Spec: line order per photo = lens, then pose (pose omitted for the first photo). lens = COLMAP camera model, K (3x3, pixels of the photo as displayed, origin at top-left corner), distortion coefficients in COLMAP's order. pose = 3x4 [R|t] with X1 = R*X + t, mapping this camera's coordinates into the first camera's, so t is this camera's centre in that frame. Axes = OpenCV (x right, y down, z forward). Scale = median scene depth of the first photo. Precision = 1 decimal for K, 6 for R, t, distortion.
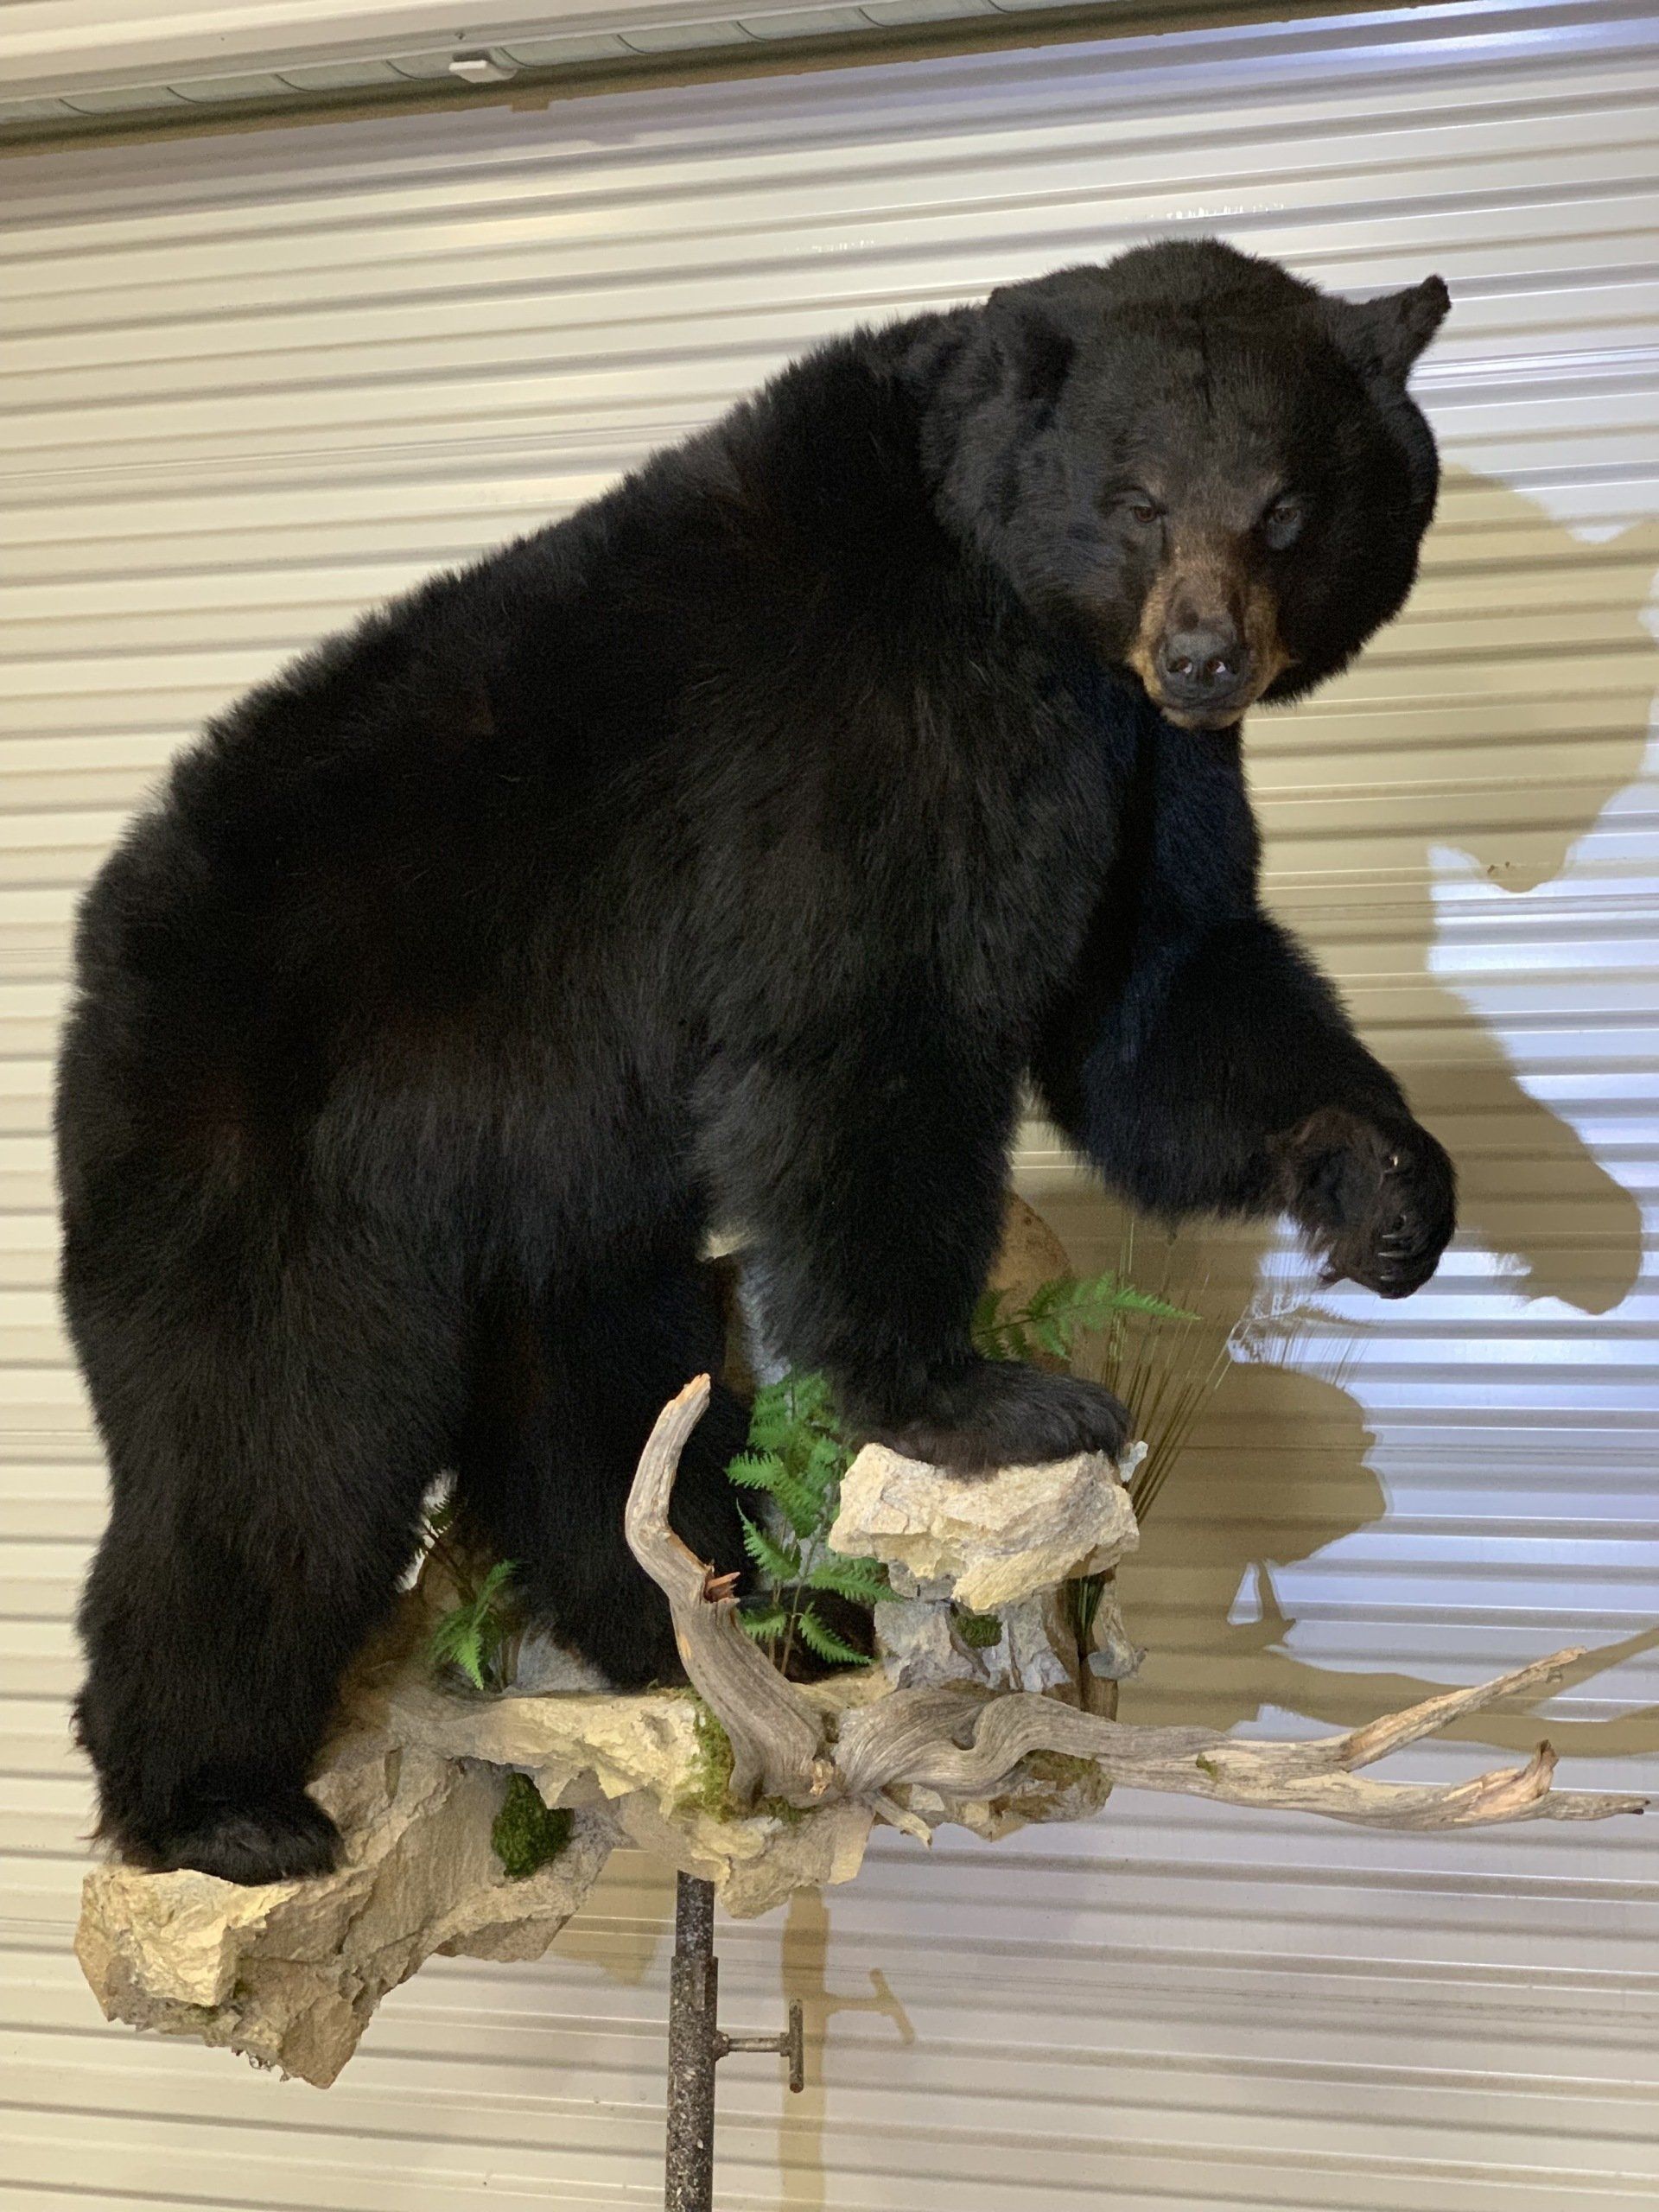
lens RADIAL K [[3302.0, 0, 829.5], [0, 3302.0, 1106.0], [0, 0, 1]] dist [0.254794, -1.368648]
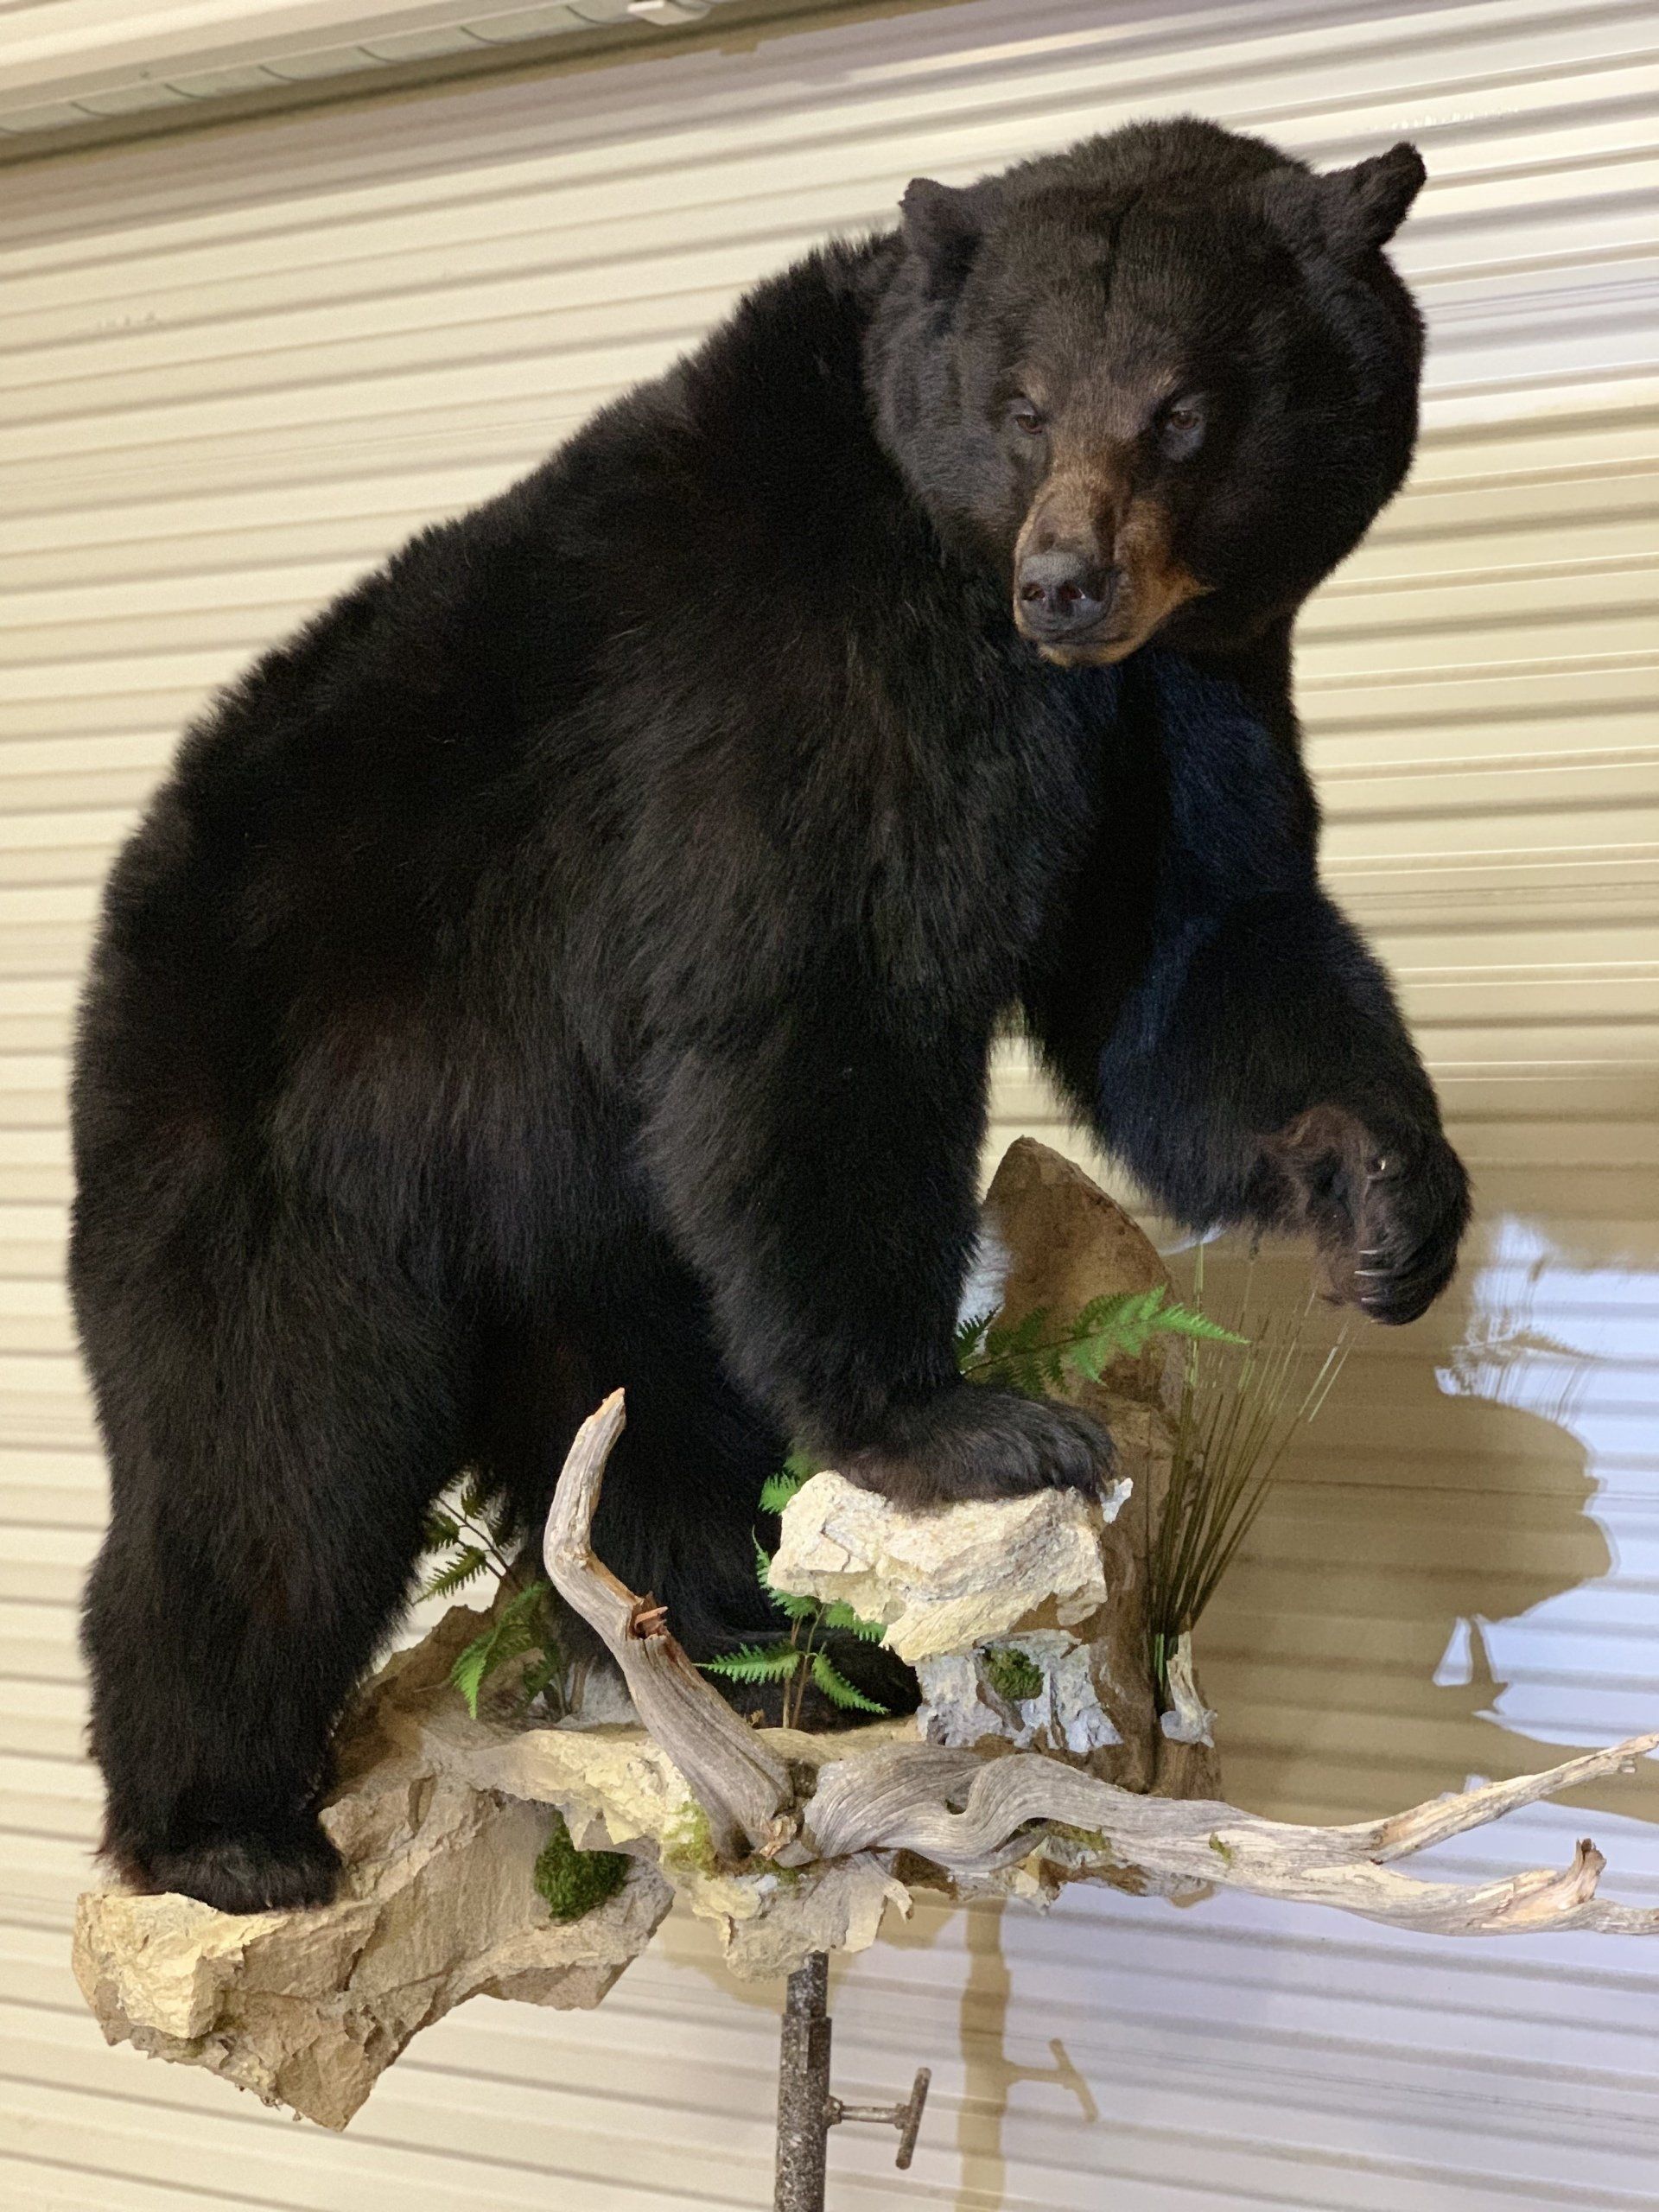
lens RADIAL K [[3302.0, 0, 829.5], [0, 3302.0, 1106.0], [0, 0, 1]] dist [0.254794, -1.368648]
pose [[0.977615, 0.010237, -0.210153, 0.191209], [-0.010964, 0.999937, -0.002296, 0.004124], [0.210116, 0.004549, 0.977666, 0.107861]]
